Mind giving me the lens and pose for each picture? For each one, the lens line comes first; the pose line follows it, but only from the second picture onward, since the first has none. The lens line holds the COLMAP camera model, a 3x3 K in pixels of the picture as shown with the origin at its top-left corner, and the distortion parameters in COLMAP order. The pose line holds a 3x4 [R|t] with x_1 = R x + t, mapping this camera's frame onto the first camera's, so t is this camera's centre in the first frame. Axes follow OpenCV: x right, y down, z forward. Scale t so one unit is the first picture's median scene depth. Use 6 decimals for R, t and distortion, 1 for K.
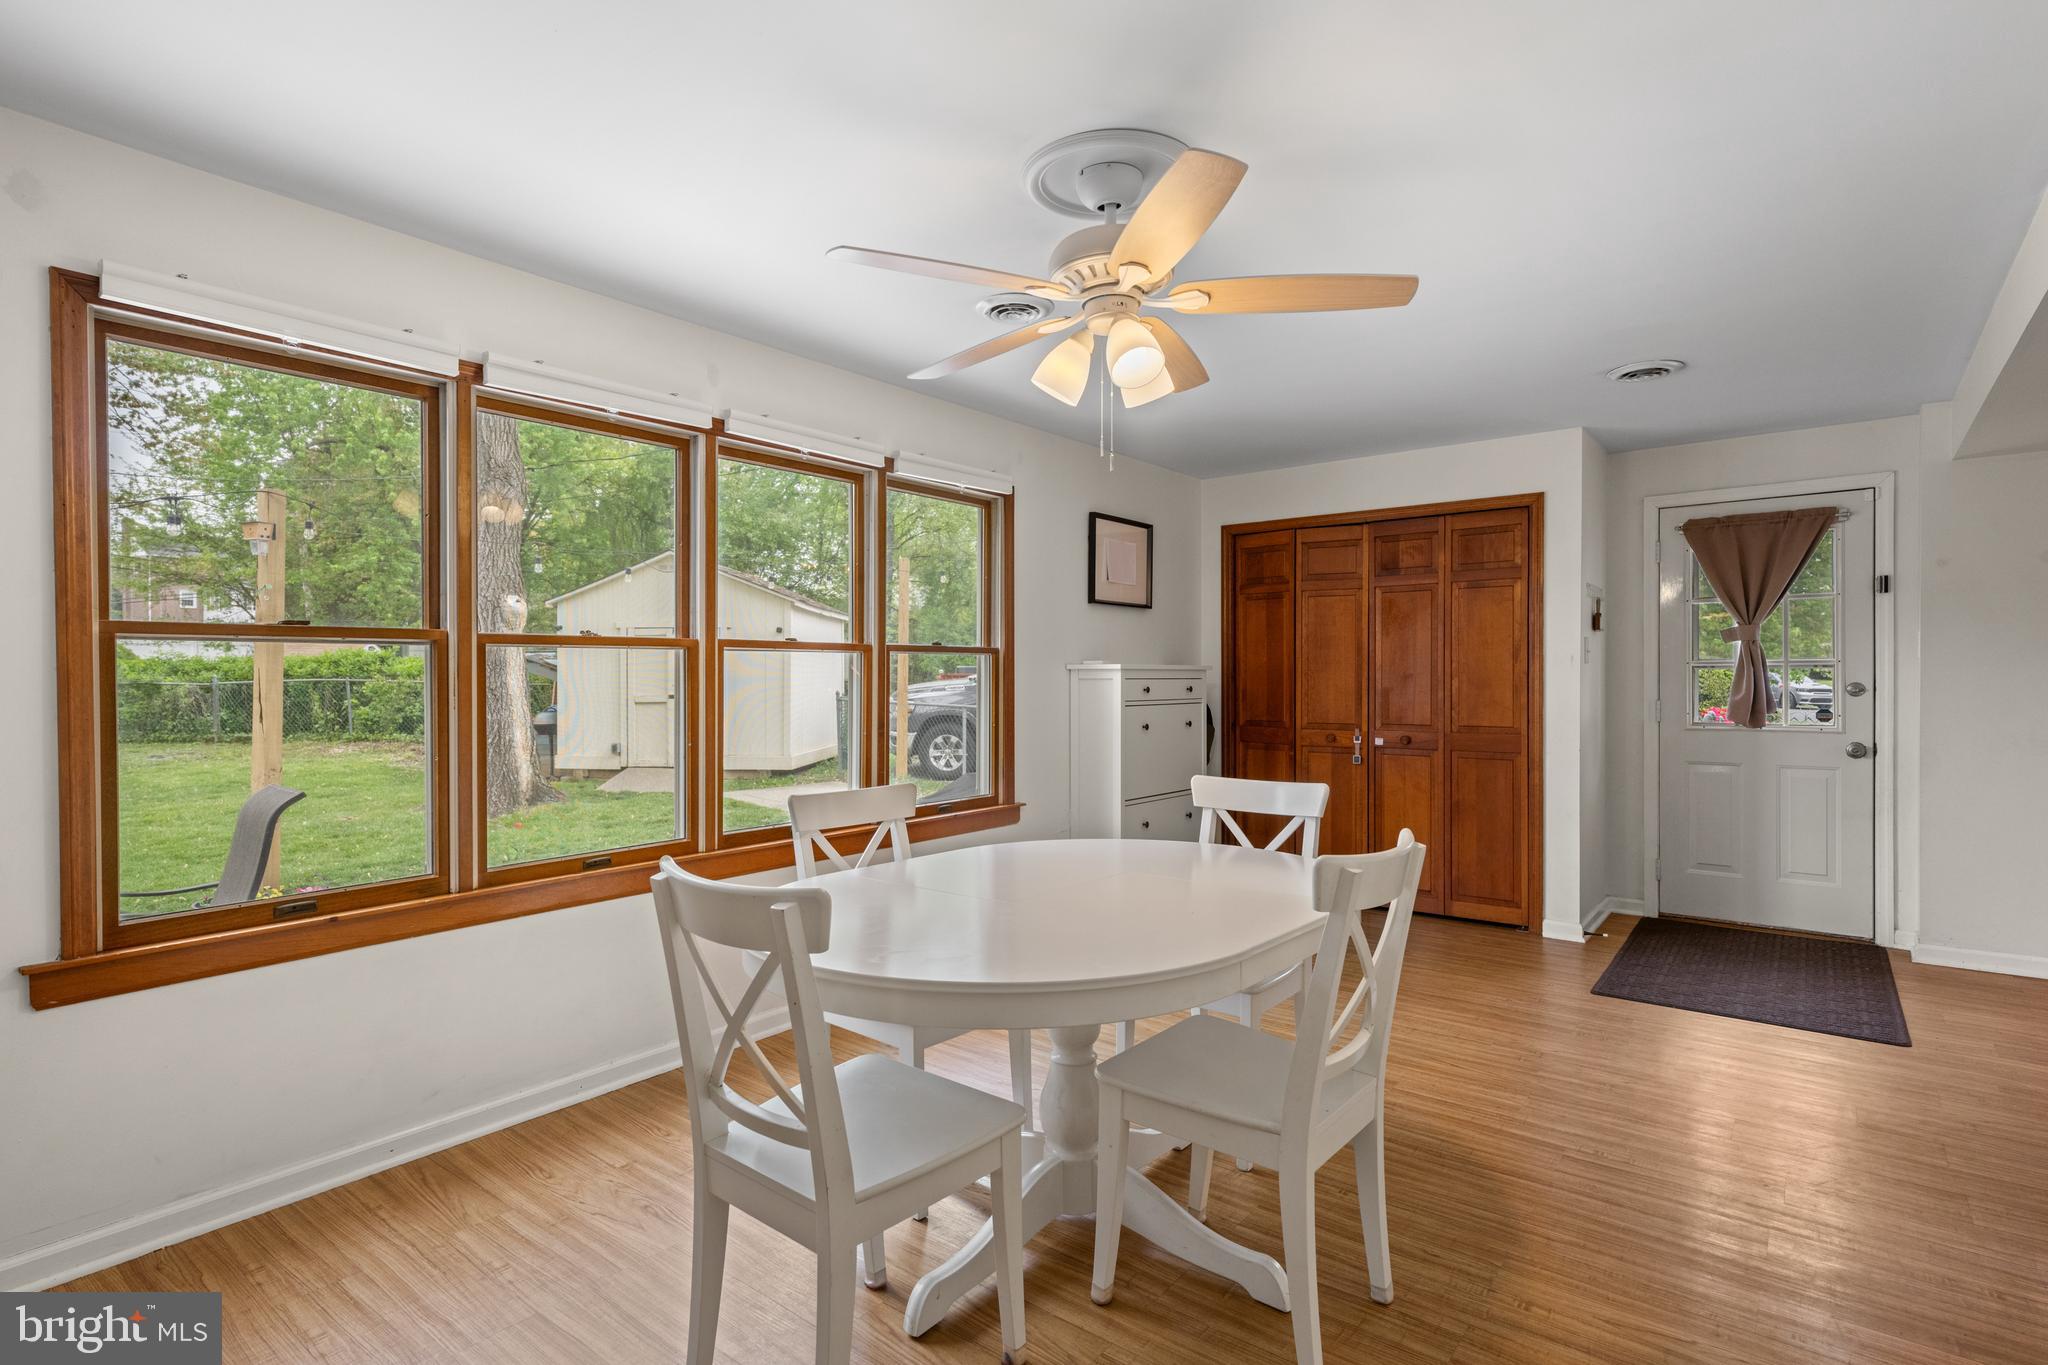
lens RADIAL K [[1020.2, 0, 1026.0], [0, 1020.2, 682.7], [0, 0, 1]] dist [0.001096, 0.000208]
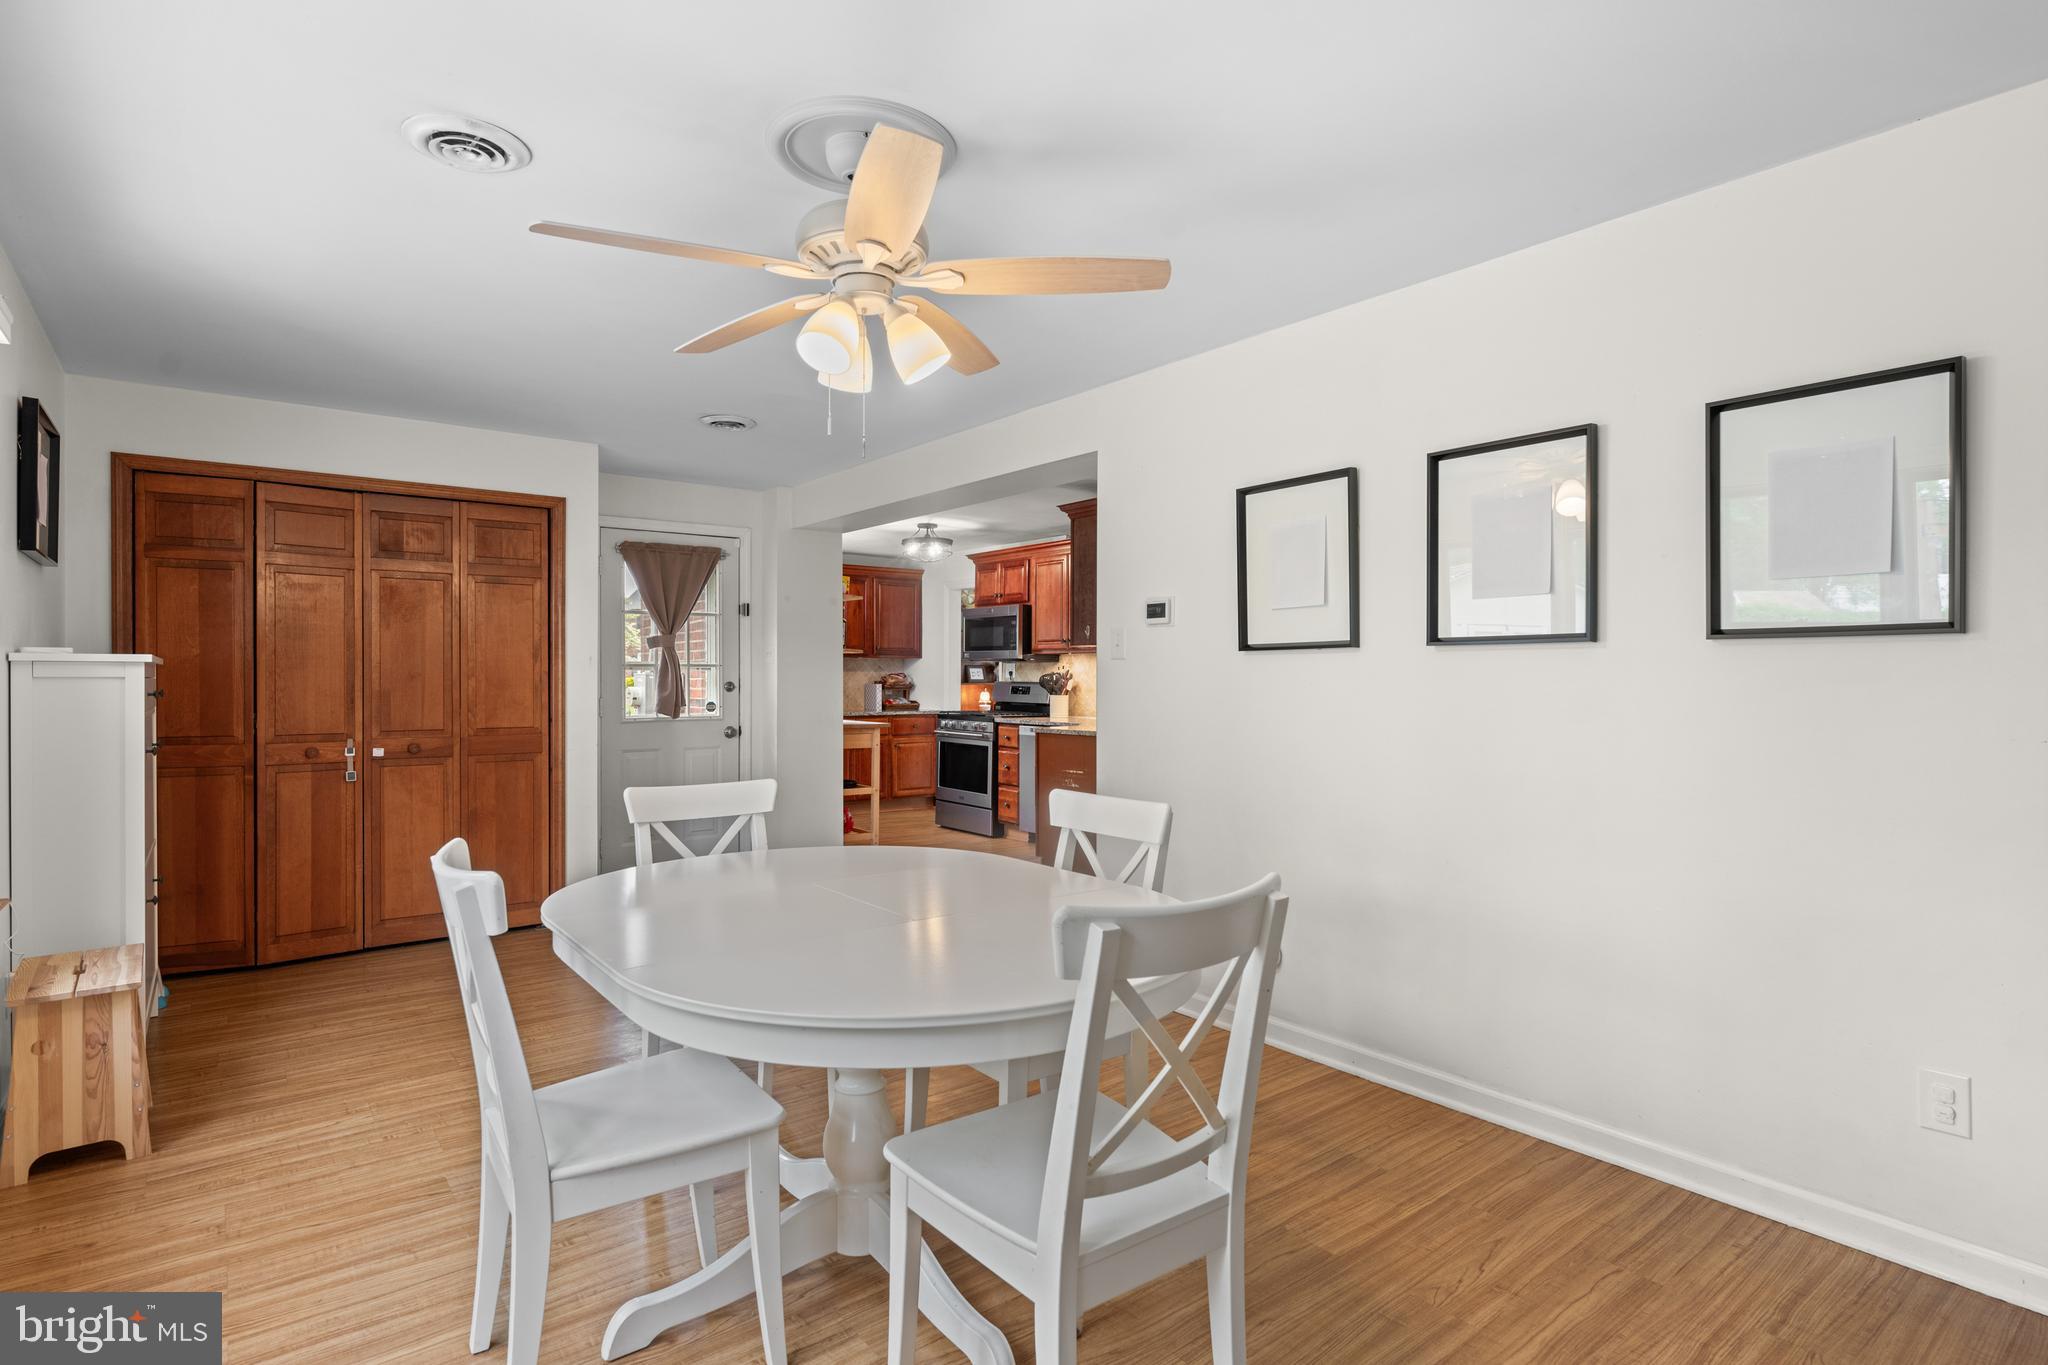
lens RADIAL K [[1020.2, 0, 1024.3], [0, 1020.2, 676.6], [0, 0, 1]] dist [0.001096, 0.000208]
pose [[0.231271, 0.002864, 0.972885, -0.368105], [0.005403, 0.999976, -0.004228, 0.001266], [-0.972874, 0.006234, 0.231250, 0.290701]]
